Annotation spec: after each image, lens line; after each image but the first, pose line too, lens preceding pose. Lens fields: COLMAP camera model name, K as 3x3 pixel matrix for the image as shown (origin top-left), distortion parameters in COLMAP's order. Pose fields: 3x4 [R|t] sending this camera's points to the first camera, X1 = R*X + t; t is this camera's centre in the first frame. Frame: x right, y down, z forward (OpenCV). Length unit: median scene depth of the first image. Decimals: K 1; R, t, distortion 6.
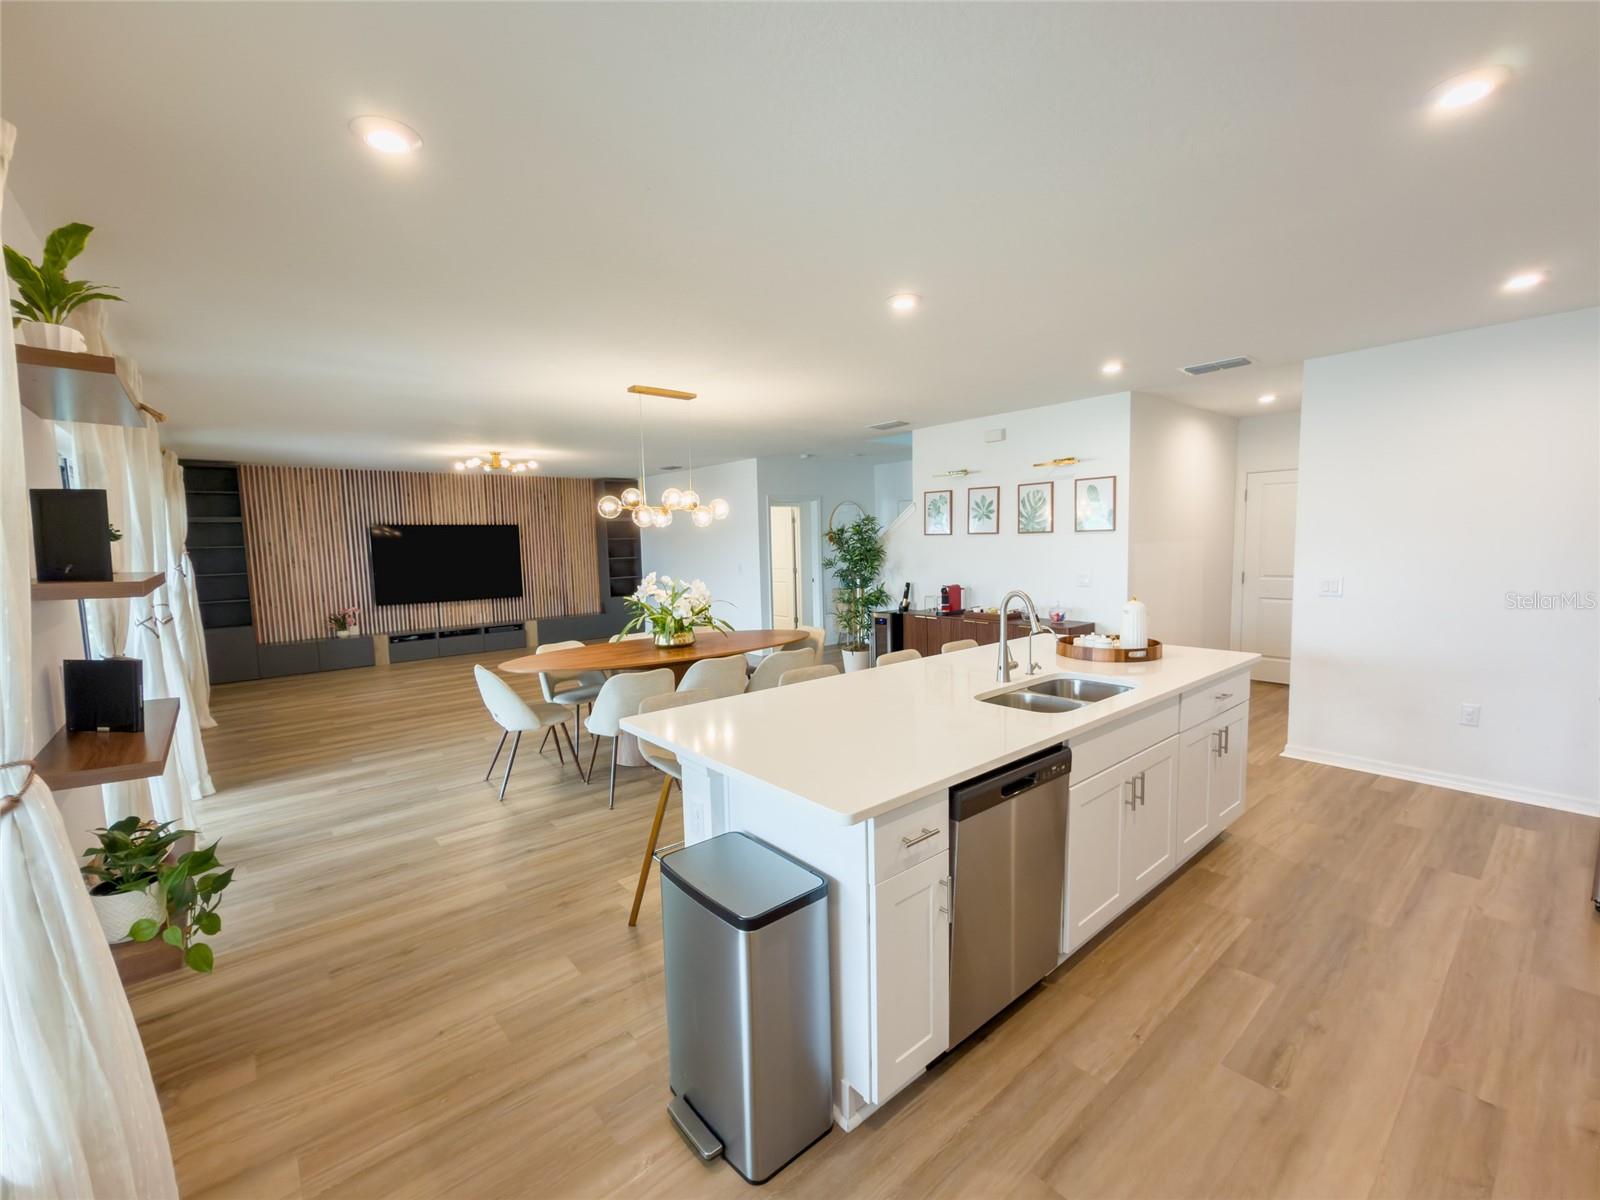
lens RADIAL K [[640.9, 0, 804.6], [0, 640.9, 599.8], [0, 0, 1]] dist [-0.001117, -0.000031]
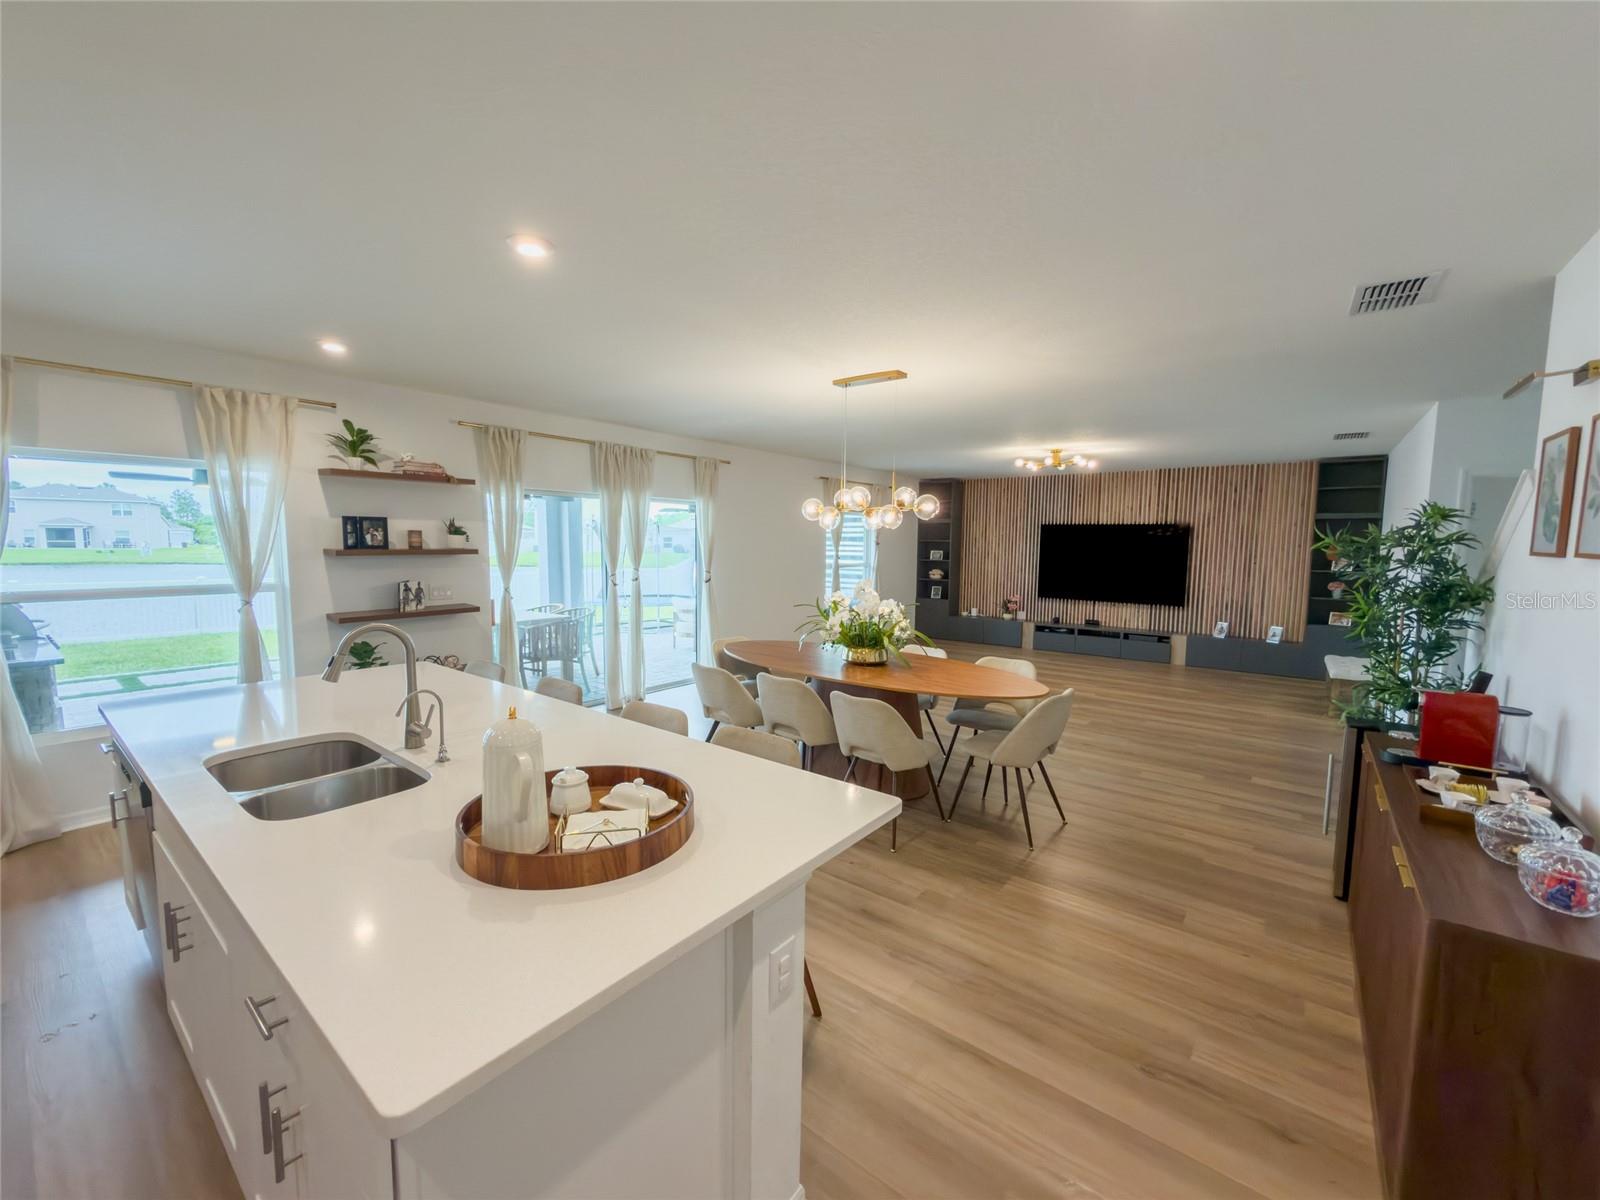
lens RADIAL K [[640.9, 0, 805.1], [0, 640.9, 598.4], [0, 0, 1]] dist [-0.001117, -0.000031]
pose [[0.243306, 0.111642, -0.963503, 0.294638], [-0.112924, 0.989859, 0.086180, -0.036096], [0.963354, 0.087835, 0.253446, 0.312357]]
